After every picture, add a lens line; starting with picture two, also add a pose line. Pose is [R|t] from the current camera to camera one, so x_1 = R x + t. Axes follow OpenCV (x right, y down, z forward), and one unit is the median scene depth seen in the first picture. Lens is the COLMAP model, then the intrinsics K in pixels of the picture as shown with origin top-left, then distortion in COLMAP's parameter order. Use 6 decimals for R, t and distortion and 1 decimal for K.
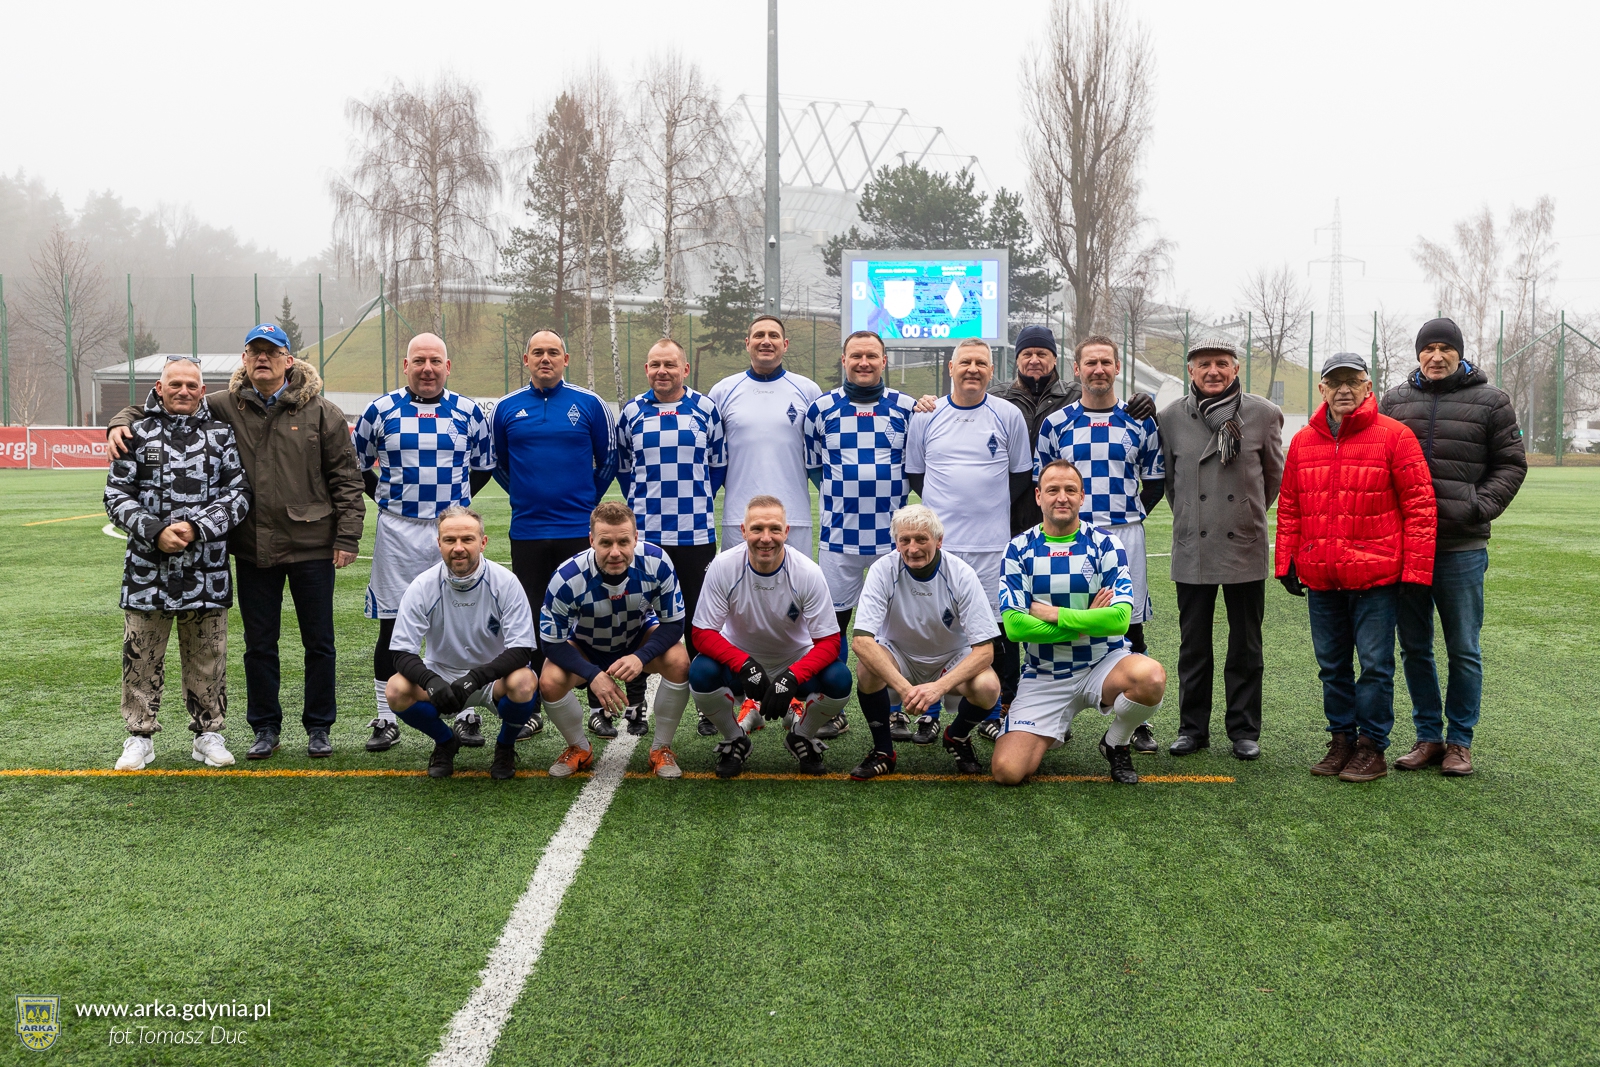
lens RADIAL K [[1573.4, 0, 770.5], [0, 1573.4, 514.0], [0, 0, 1]] dist [0.019521, 0.000000]
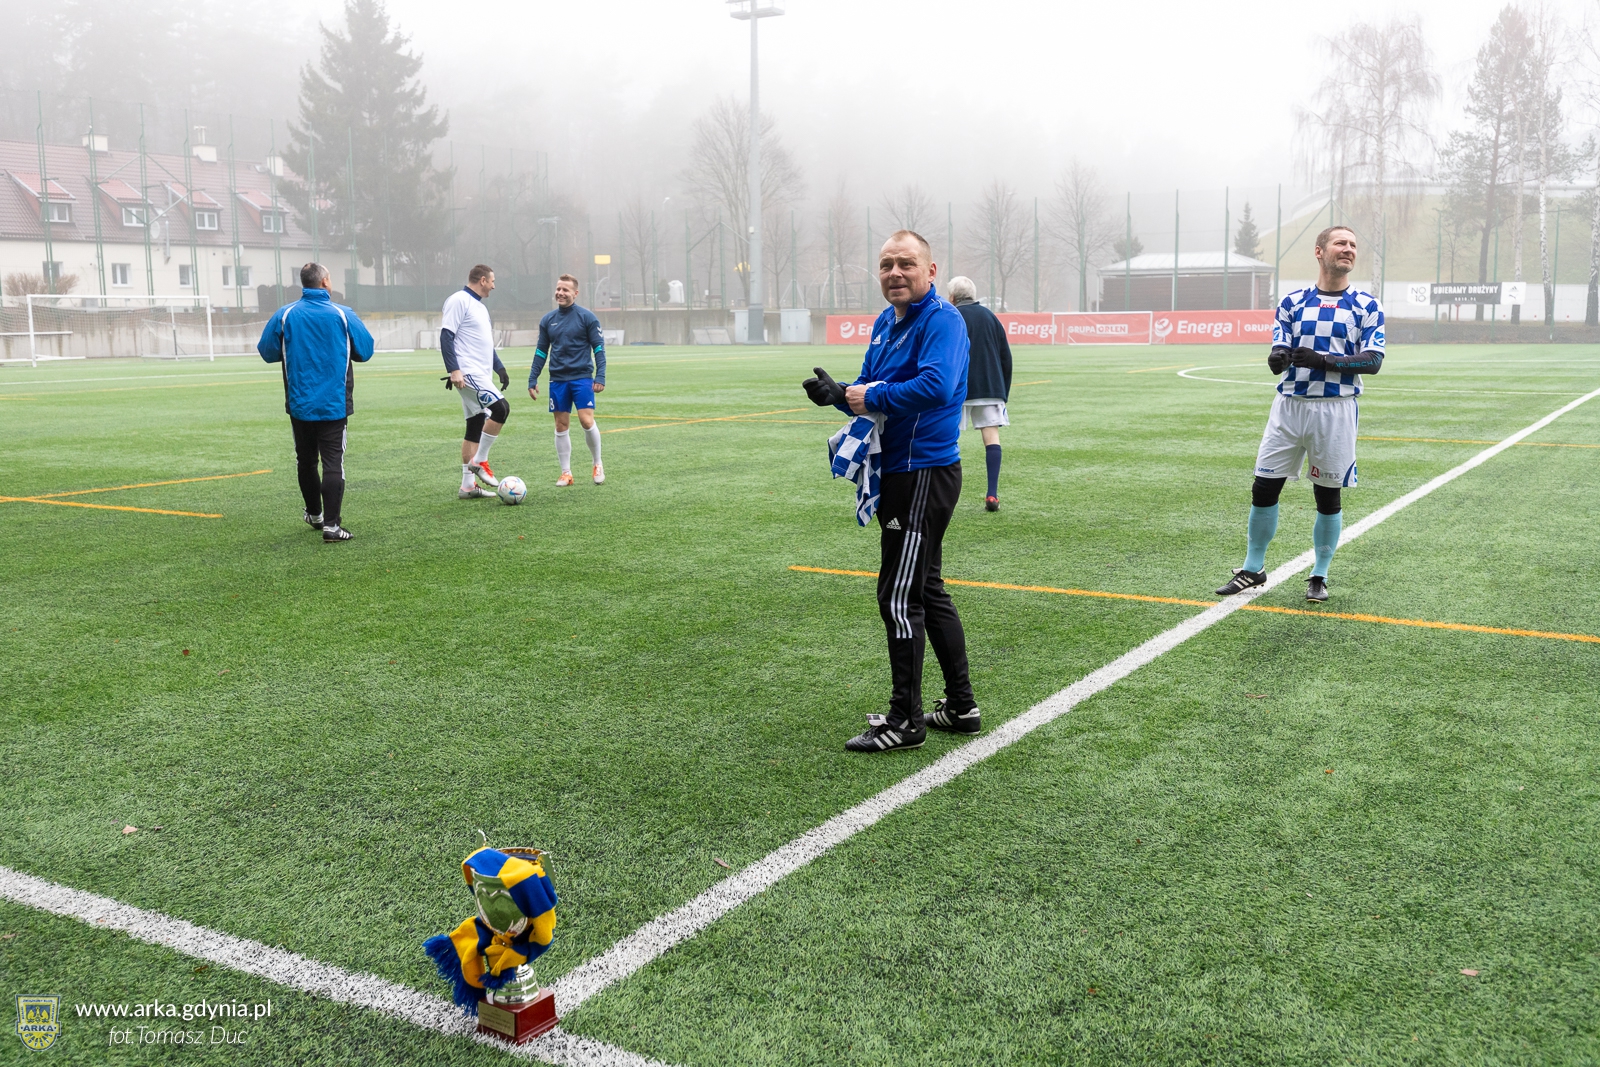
lens RADIAL K [[1573.4, 0, 792.5], [0, 1573.4, 521.3], [0, 0, 1]] dist [0.019521, 0.000000]
pose [[0.855396, 0.058506, -0.514659, 0.034291], [-0.019774, 0.996565, 0.080421, 0.016957], [0.517597, -0.058615, 0.853615, -0.243992]]
